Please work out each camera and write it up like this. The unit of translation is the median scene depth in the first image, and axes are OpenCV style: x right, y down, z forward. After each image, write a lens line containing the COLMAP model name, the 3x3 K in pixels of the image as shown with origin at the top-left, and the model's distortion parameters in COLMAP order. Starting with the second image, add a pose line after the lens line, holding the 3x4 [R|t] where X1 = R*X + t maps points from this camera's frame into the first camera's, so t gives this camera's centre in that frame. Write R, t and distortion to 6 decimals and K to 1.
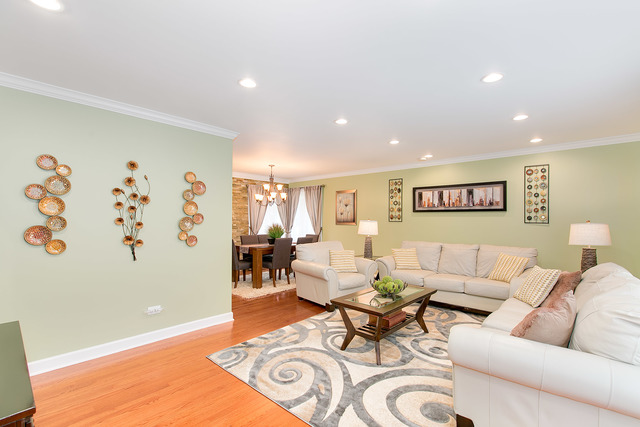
lens RADIAL K [[289.4, 0, 320.0], [0, 289.4, 213.5], [0, 0, 1]] dist [0.000797, 0.000076]
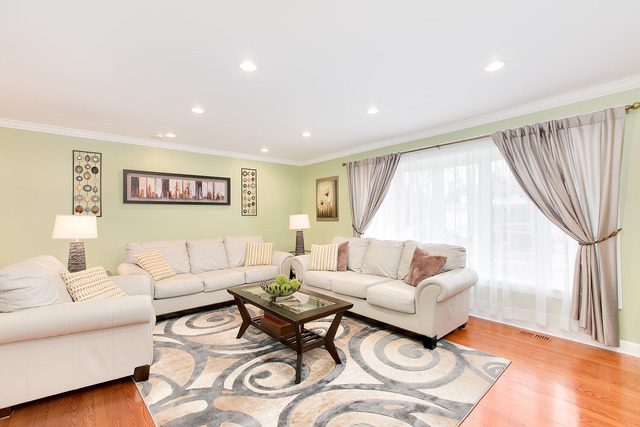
lens RADIAL K [[280.7, 0, 320.0], [0, 280.7, 213.5], [0, 0, 1]] dist [0.001672, 0.000107]
pose [[0.126831, -0.005153, 0.991911, -0.380539], [-0.012313, 0.999901, 0.006769, 0.012466], [-0.991848, -0.013072, 0.126755, 0.505156]]
